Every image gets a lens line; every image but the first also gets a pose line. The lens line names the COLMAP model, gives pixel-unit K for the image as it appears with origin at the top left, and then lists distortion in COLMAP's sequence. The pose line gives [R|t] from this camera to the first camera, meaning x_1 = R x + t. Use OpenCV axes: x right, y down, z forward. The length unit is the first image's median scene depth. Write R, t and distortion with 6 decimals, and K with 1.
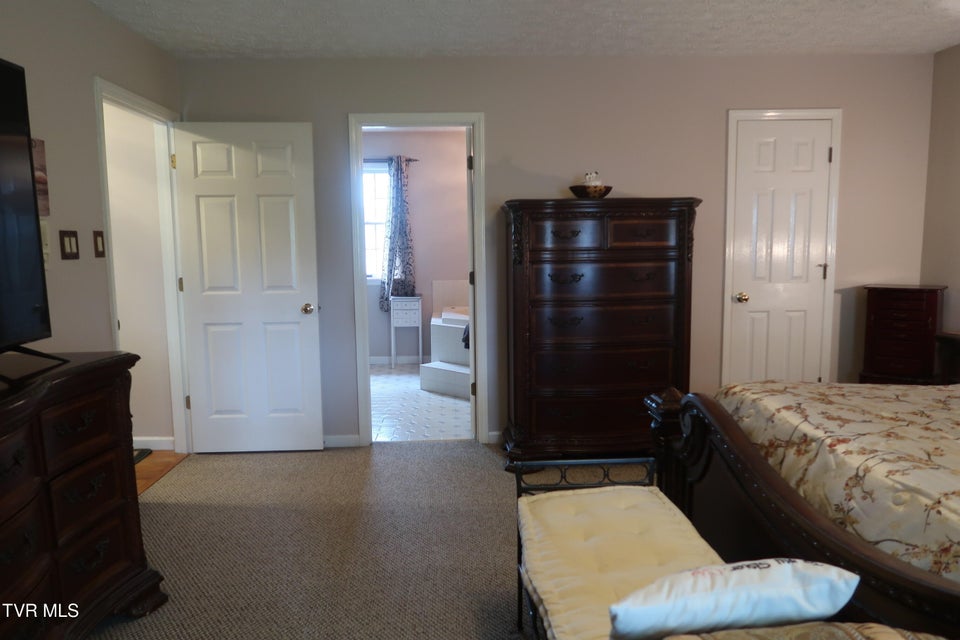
lens RADIAL K [[662.0, 0, 482.7], [0, 662.0, 319.9], [0, 0, 1]] dist [-0.008043, -0.001881]
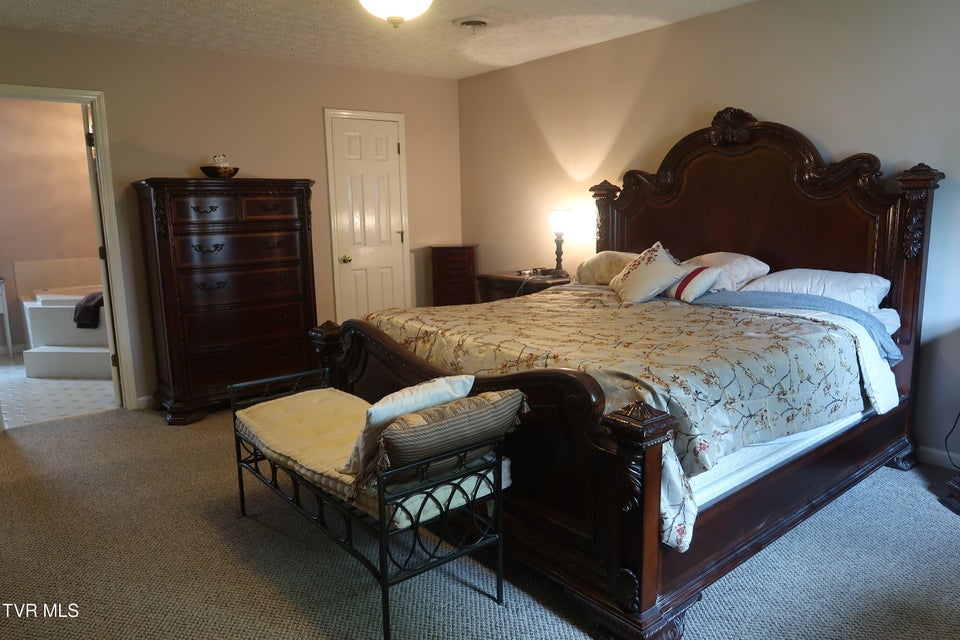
lens RADIAL K [[662.0, 0, 482.7], [0, 662.0, 319.9], [0, 0, 1]] dist [-0.008043, -0.001881]
pose [[0.802091, -0.101714, 0.588476, -0.176867], [0.080411, 0.994810, 0.062346, 0.027079], [-0.591763, -0.002687, 0.806107, -0.197603]]
